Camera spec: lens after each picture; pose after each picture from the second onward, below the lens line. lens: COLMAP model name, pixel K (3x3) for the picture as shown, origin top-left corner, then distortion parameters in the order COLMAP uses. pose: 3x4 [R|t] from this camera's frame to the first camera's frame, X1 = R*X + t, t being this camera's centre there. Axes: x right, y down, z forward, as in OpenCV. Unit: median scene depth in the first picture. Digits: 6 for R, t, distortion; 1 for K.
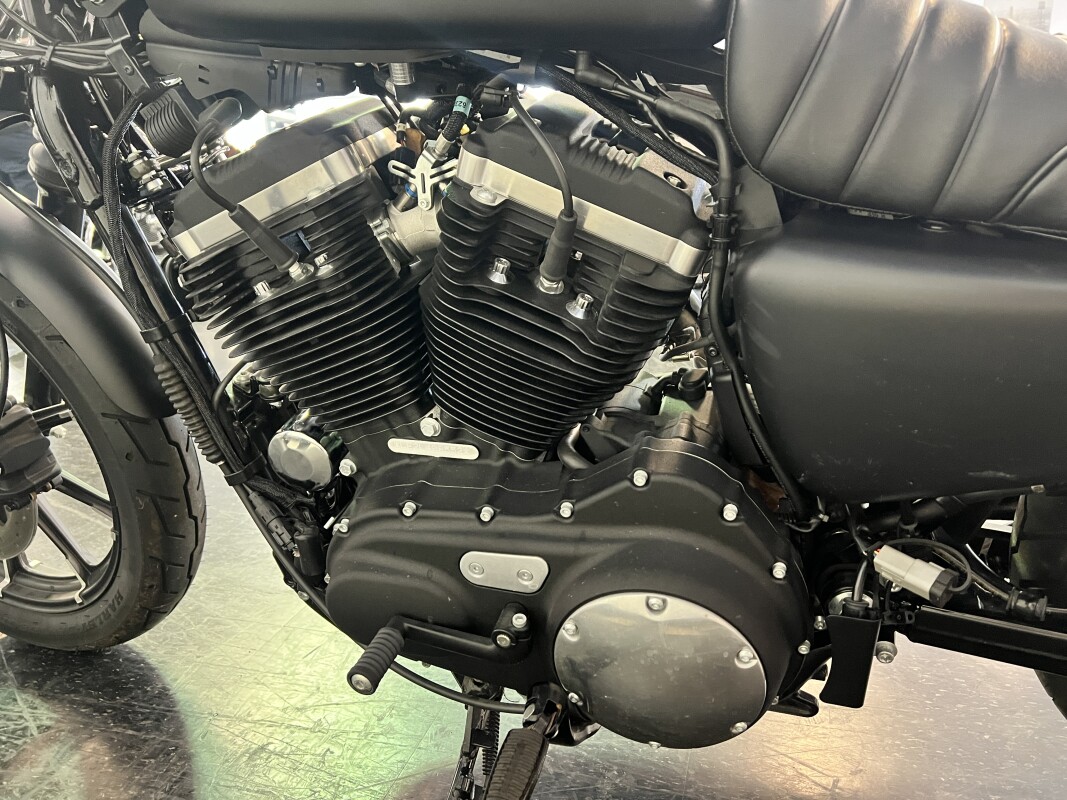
lens RADIAL K [[810.6, 0, 535.5], [0, 810.6, 400.9], [0, 0, 1]] dist [0.045345, -0.047983]
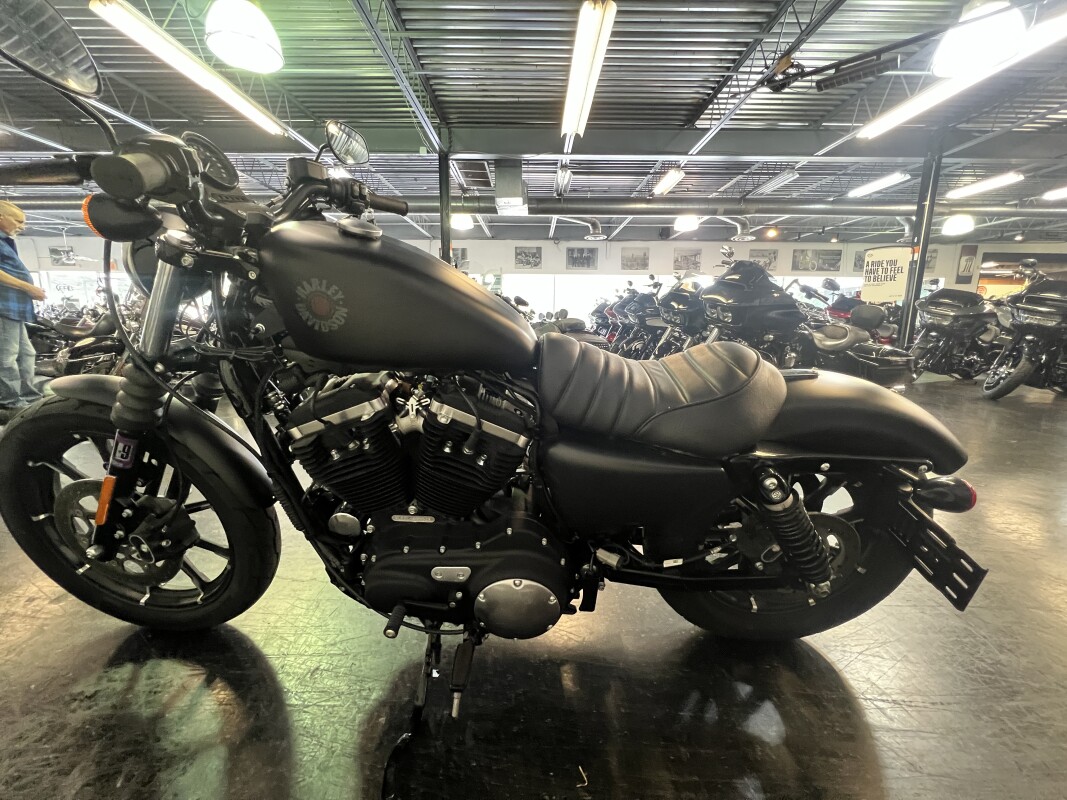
lens RADIAL K [[425.4, 0, 532.7], [0, 425.4, 396.3], [0, 0, 1]] dist [-0.000475, 0.000287]
pose [[0.962204, -0.012568, 0.272038, -0.134118], [0.035919, 0.996064, -0.081030, -0.184209], [-0.269949, 0.087738, 0.958869, -0.273107]]
